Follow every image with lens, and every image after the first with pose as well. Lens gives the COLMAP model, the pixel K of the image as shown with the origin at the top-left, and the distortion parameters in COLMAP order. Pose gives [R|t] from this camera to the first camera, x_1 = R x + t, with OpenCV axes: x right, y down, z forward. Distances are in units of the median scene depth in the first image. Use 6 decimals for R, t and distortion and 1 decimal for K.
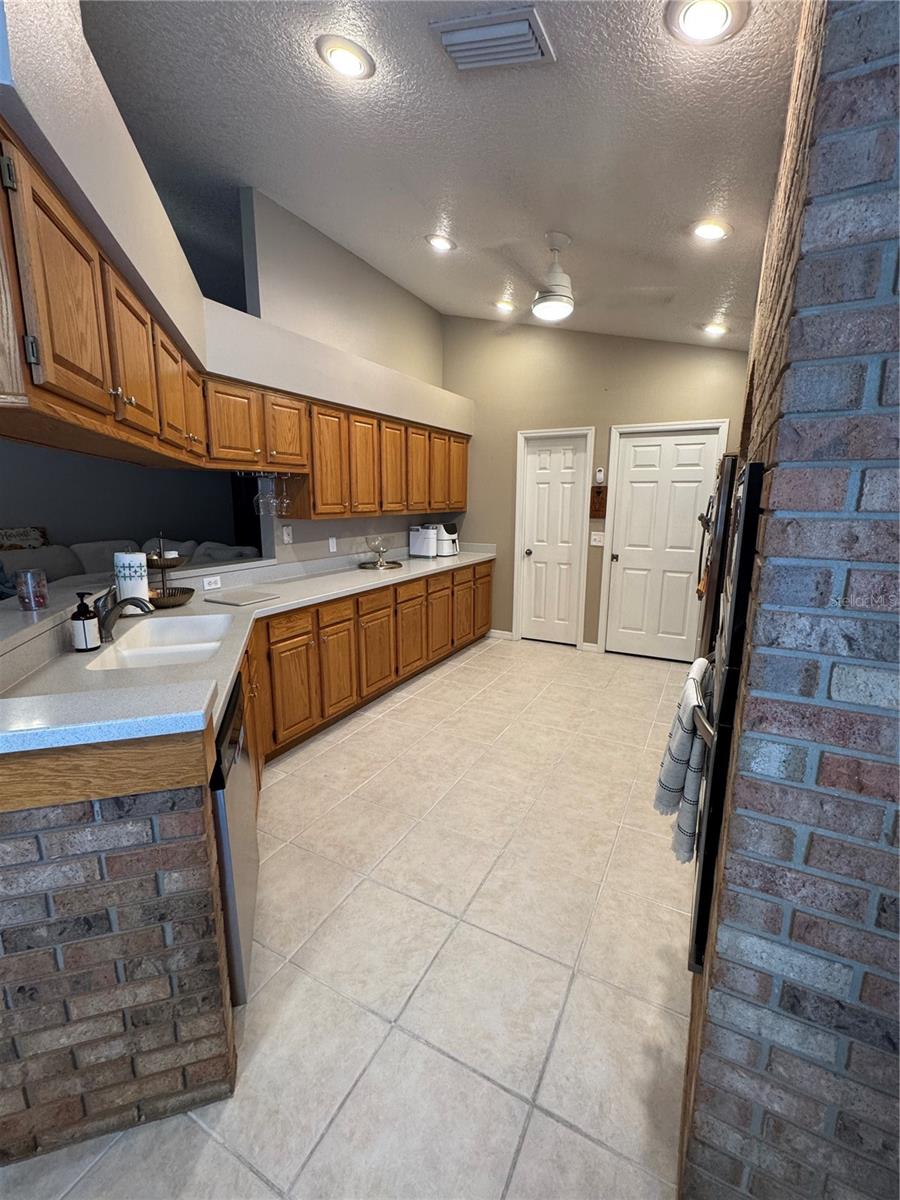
lens RADIAL K [[503.7, 0, 450.0], [0, 503.7, 600.0], [0, 0, 1]] dist [0.000343, 0.000319]
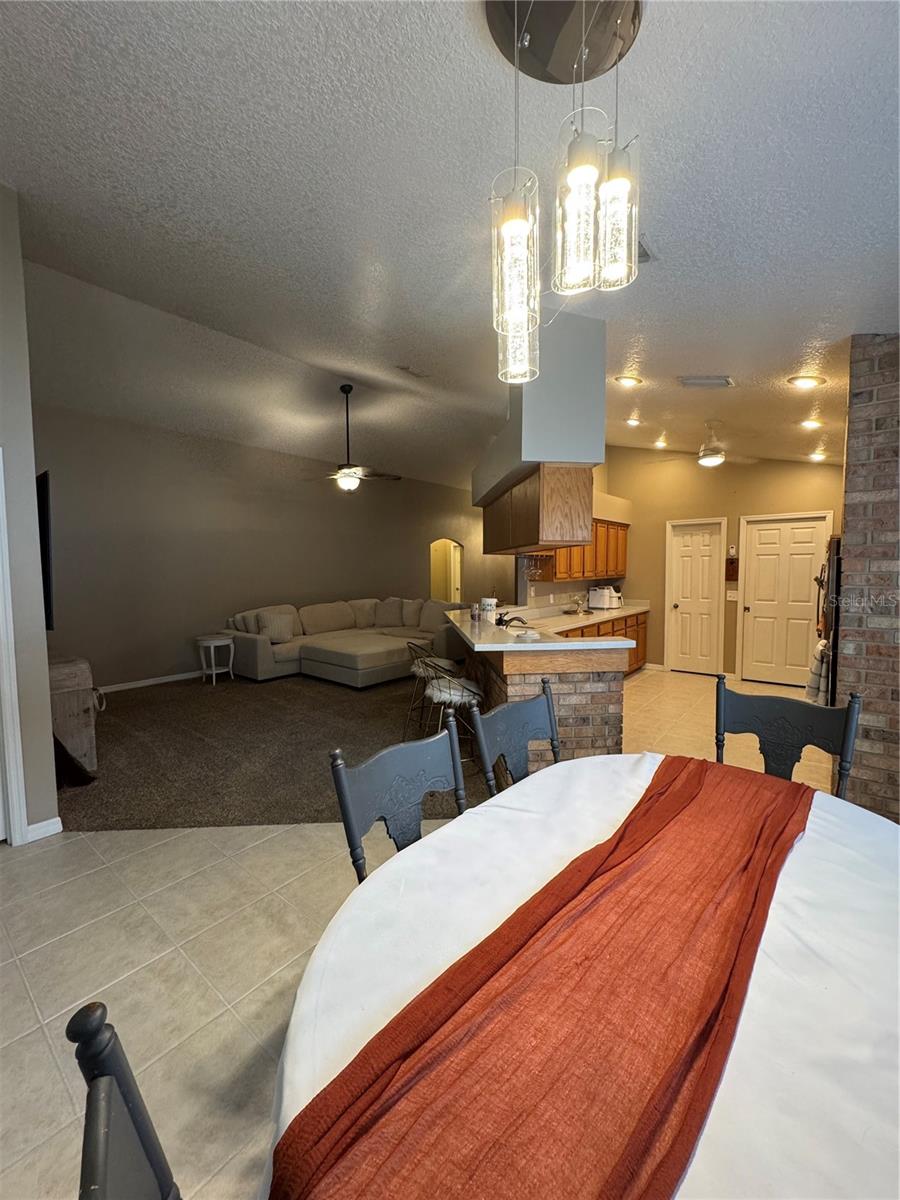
lens RADIAL K [[479.1, 0, 450.0], [0, 479.1, 600.0], [0, 0, 1]] dist [-0.000947, -0.000027]
pose [[0.981768, -0.000646, -0.190082, -0.260109], [-0.024374, 0.991311, -0.129263, 0.094453], [0.188514, 0.131539, 0.973221, -0.503879]]
